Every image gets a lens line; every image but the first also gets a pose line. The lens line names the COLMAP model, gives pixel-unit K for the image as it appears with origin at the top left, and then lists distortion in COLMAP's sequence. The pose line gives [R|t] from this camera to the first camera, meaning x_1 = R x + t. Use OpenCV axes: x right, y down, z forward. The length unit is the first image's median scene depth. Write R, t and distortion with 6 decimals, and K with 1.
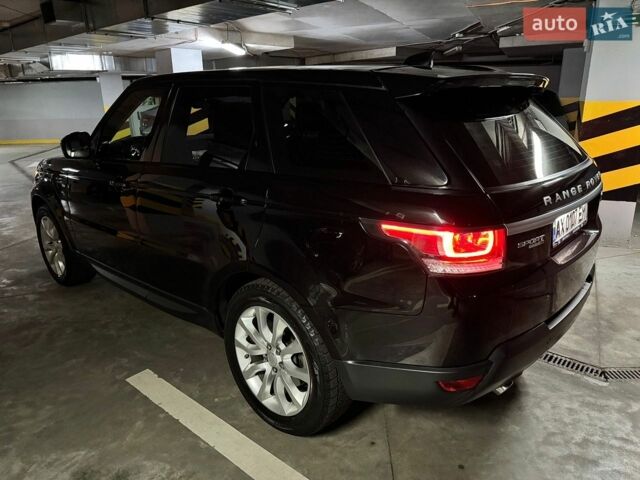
lens RADIAL K [[460.2, 0, 315.4], [0, 460.2, 239.1], [0, 0, 1]] dist [0.001321, -0.006890]
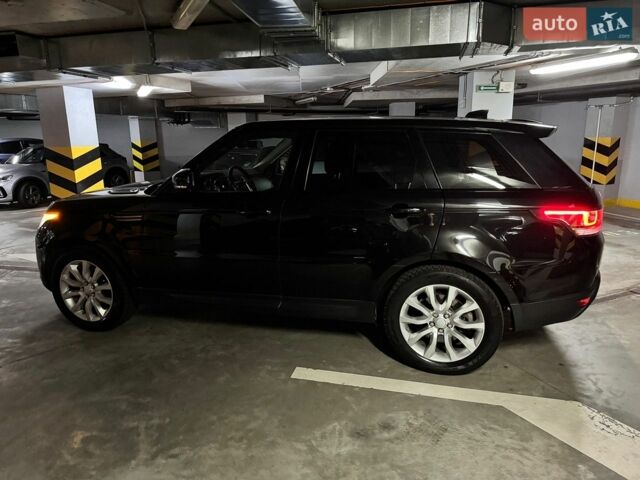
lens RADIAL K [[454.5, 0, 320.0], [0, 454.5, 240.0], [0, 0, 1]] dist [0.022982, -0.025716]
pose [[0.897698, -0.090635, 0.431190, -0.842530], [0.125258, 0.990733, -0.052528, 0.034713], [-0.422433, 0.101164, 0.900731, -0.095240]]
